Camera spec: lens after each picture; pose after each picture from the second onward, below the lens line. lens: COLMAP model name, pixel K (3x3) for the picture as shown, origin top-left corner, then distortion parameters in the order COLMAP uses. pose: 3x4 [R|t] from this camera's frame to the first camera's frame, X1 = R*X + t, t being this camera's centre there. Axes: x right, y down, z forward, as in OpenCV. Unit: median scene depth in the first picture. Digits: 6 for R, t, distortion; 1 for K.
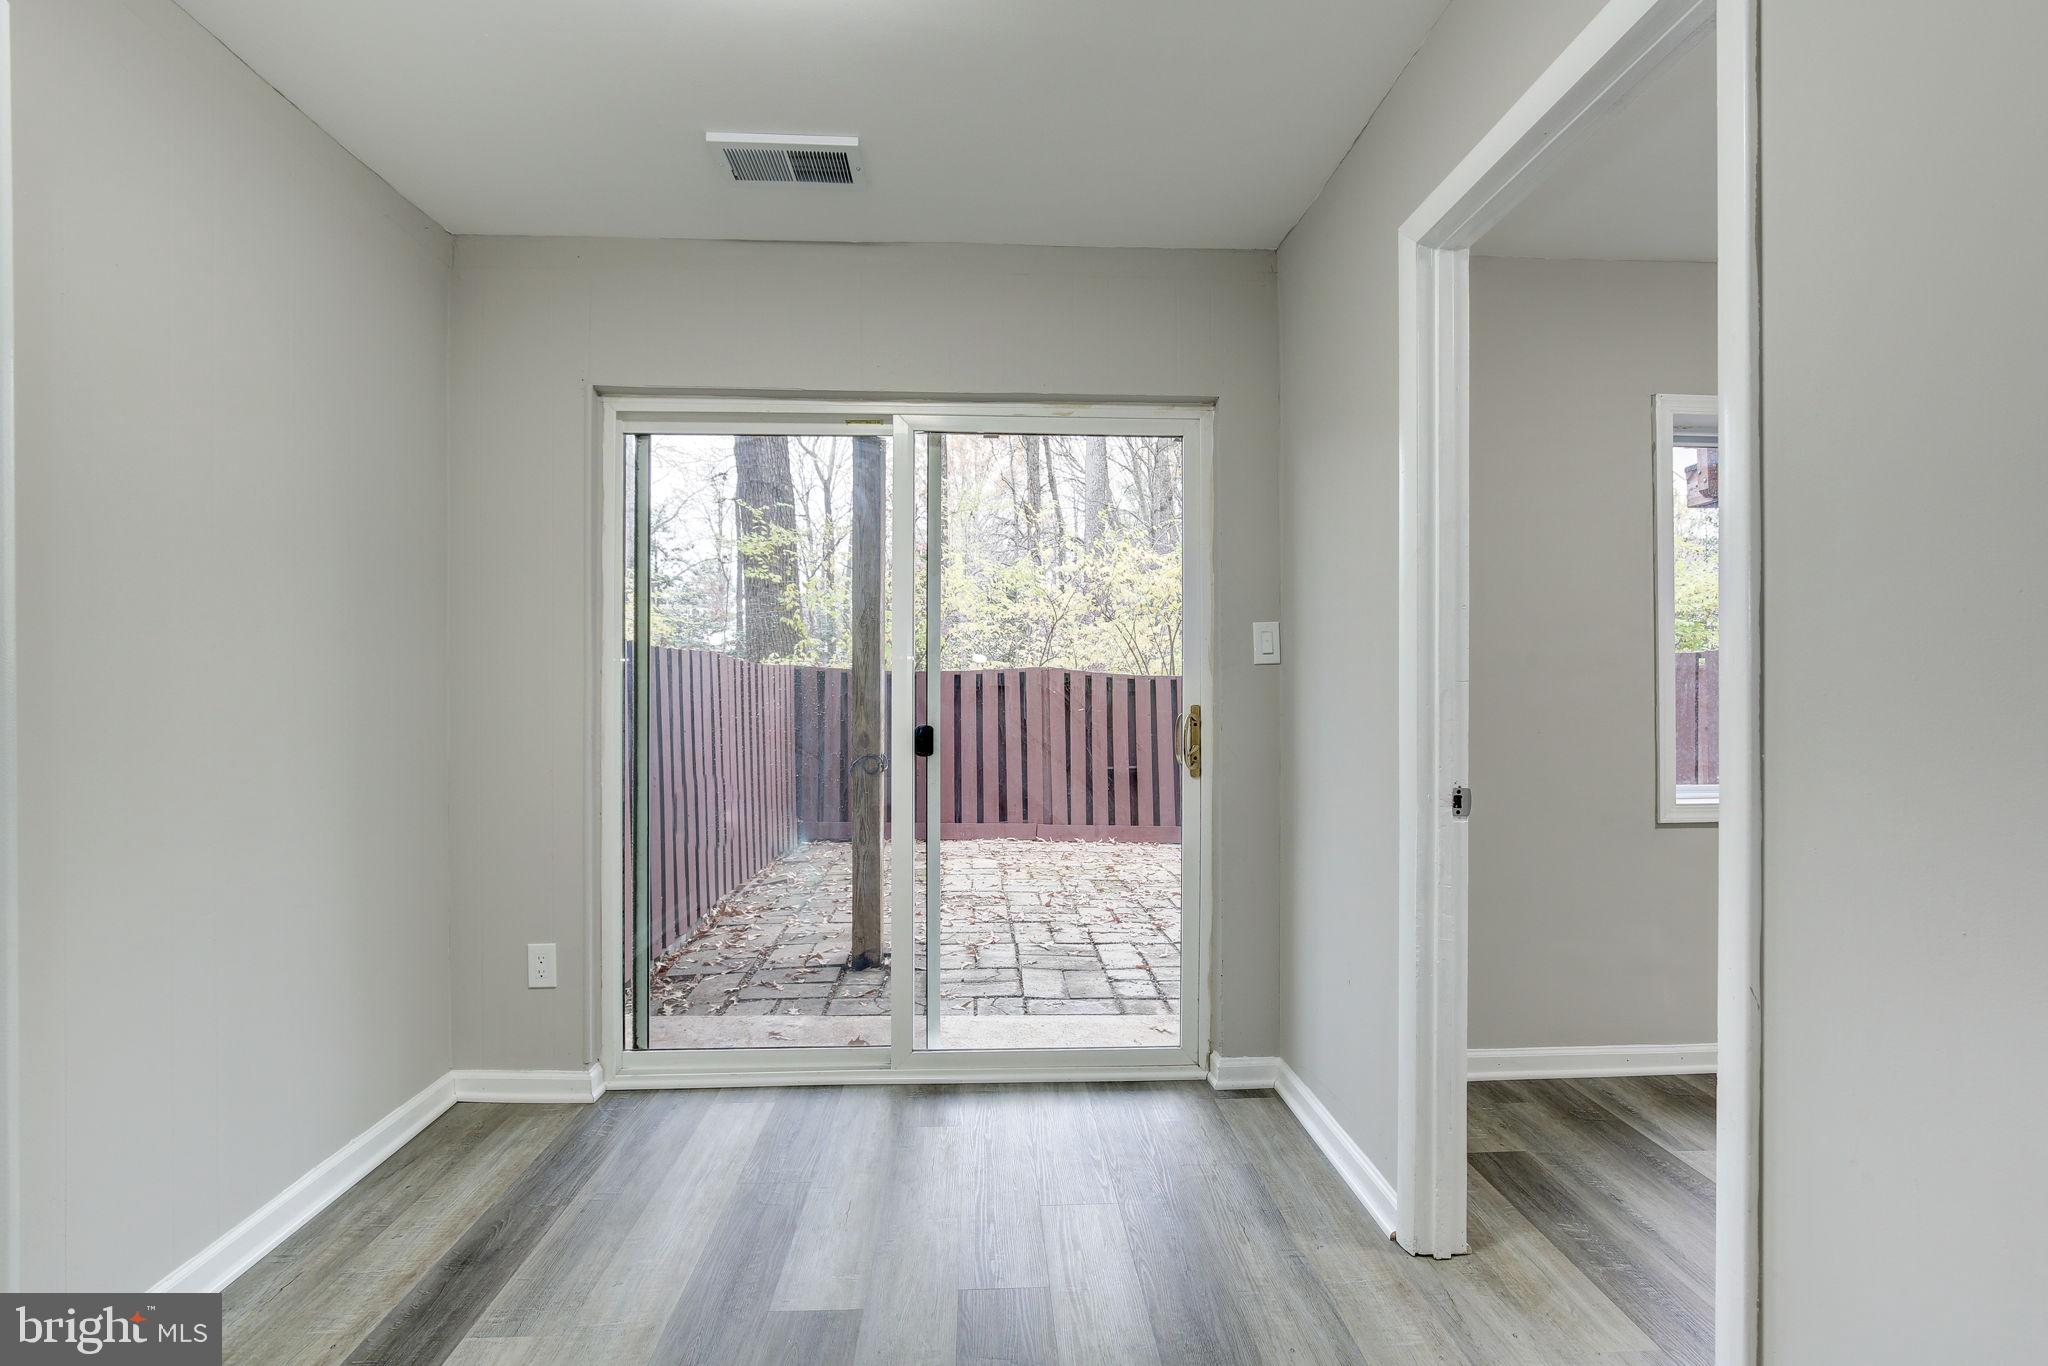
lens RADIAL K [[967.4, 0, 1019.1], [0, 967.4, 680.1], [0, 0, 1]] dist [-0.013040, 0.001045]
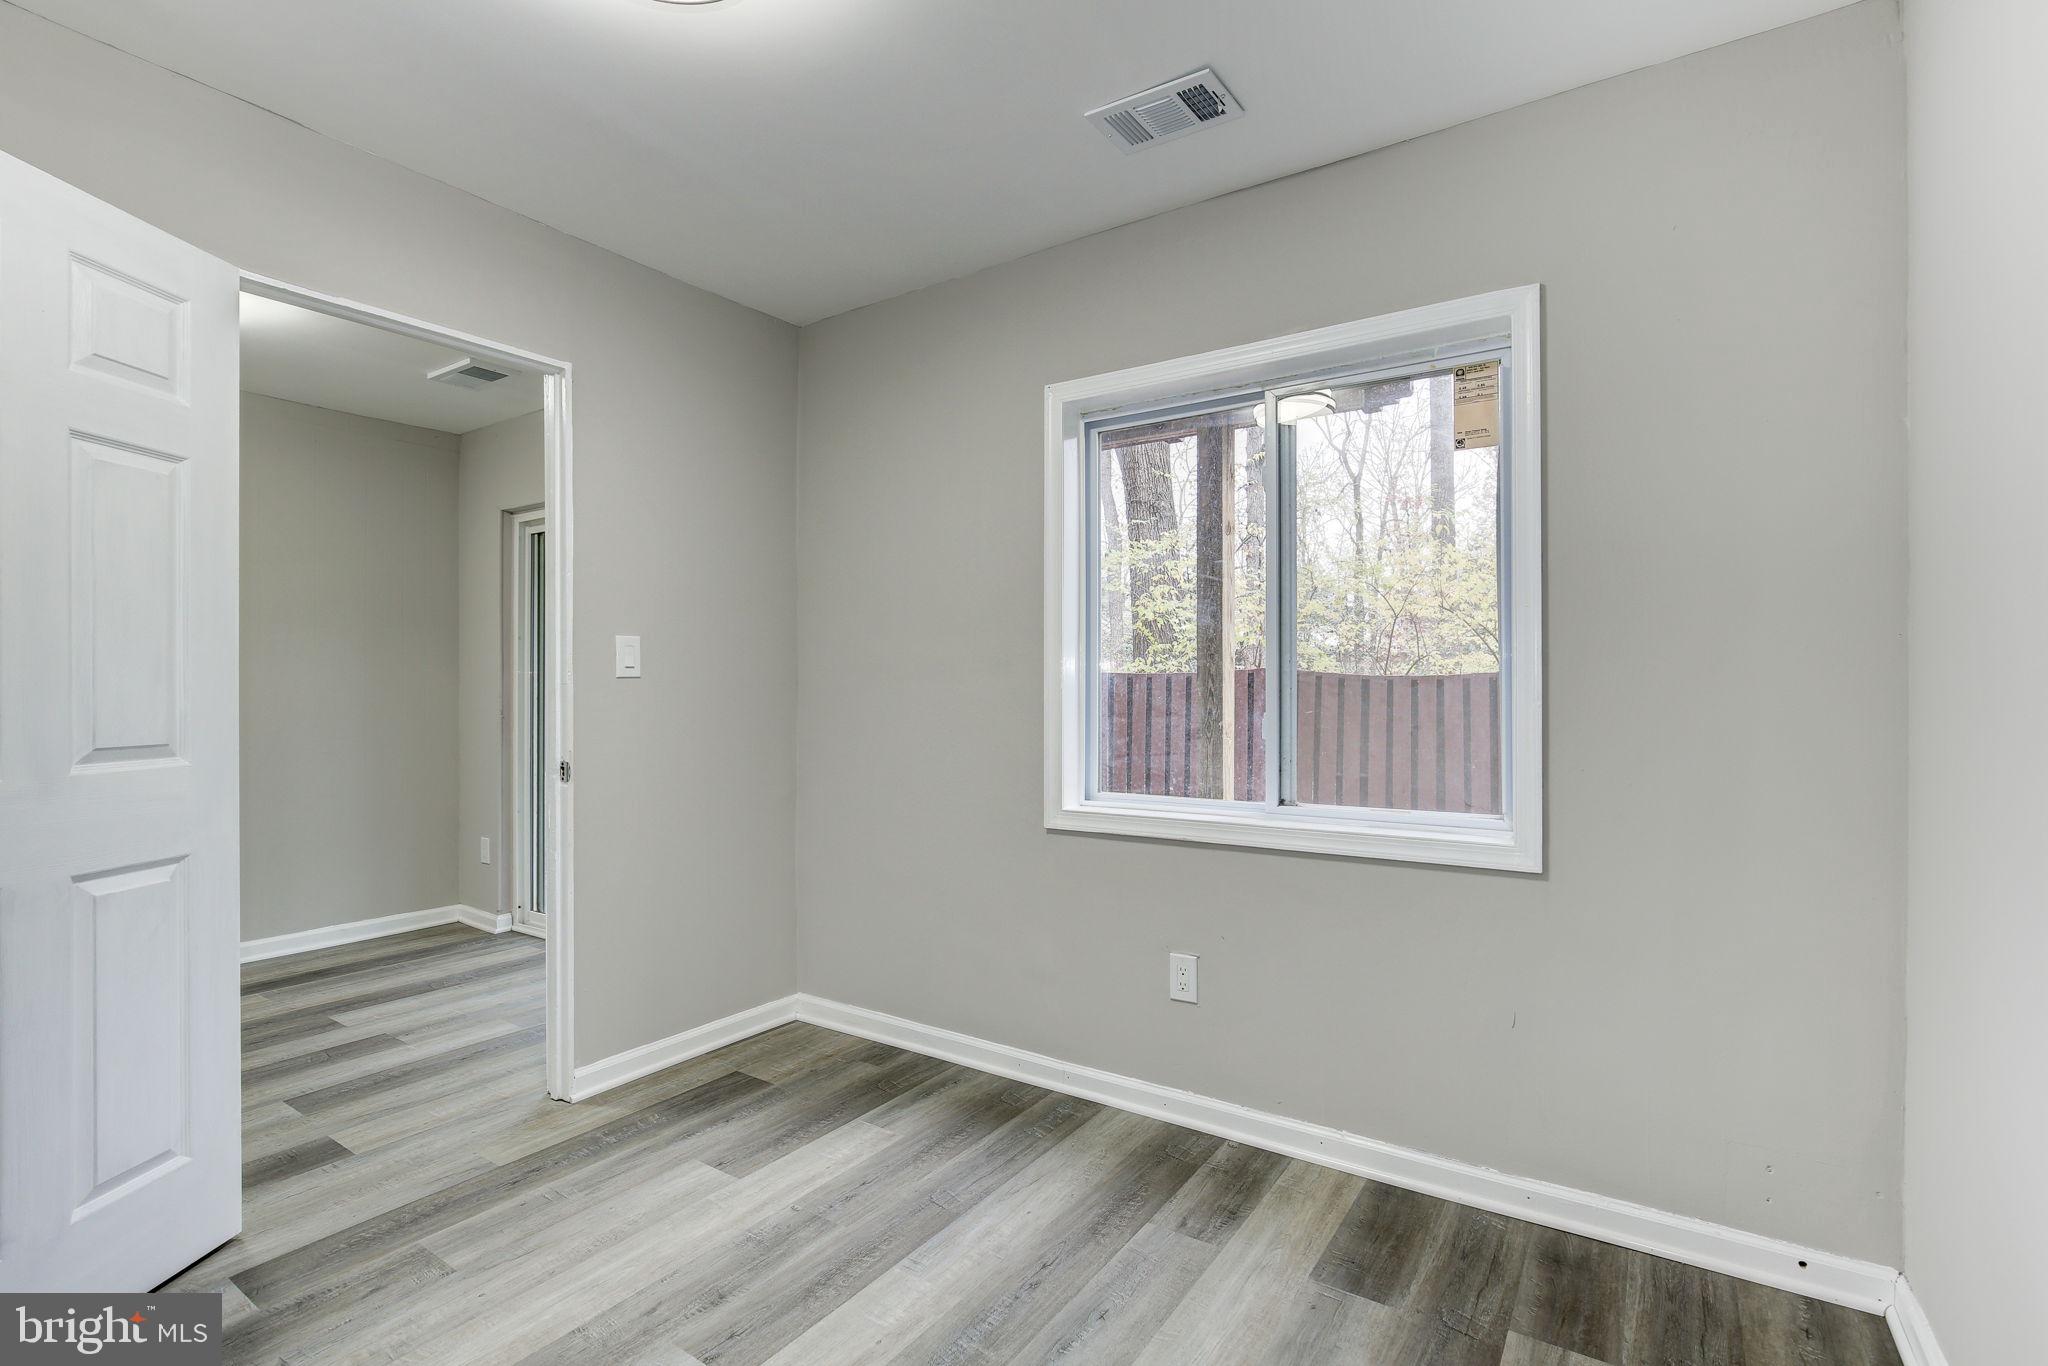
lens RADIAL K [[967.4, 0, 1019.1], [0, 967.4, 680.1], [0, 0, 1]] dist [-0.013040, 0.001045]
pose [[0.787793, -0.007065, -0.615899, 1.325011], [0.005906, 0.999975, -0.003917, 0.003824], [0.615911, -0.000552, 0.787815, 0.230785]]
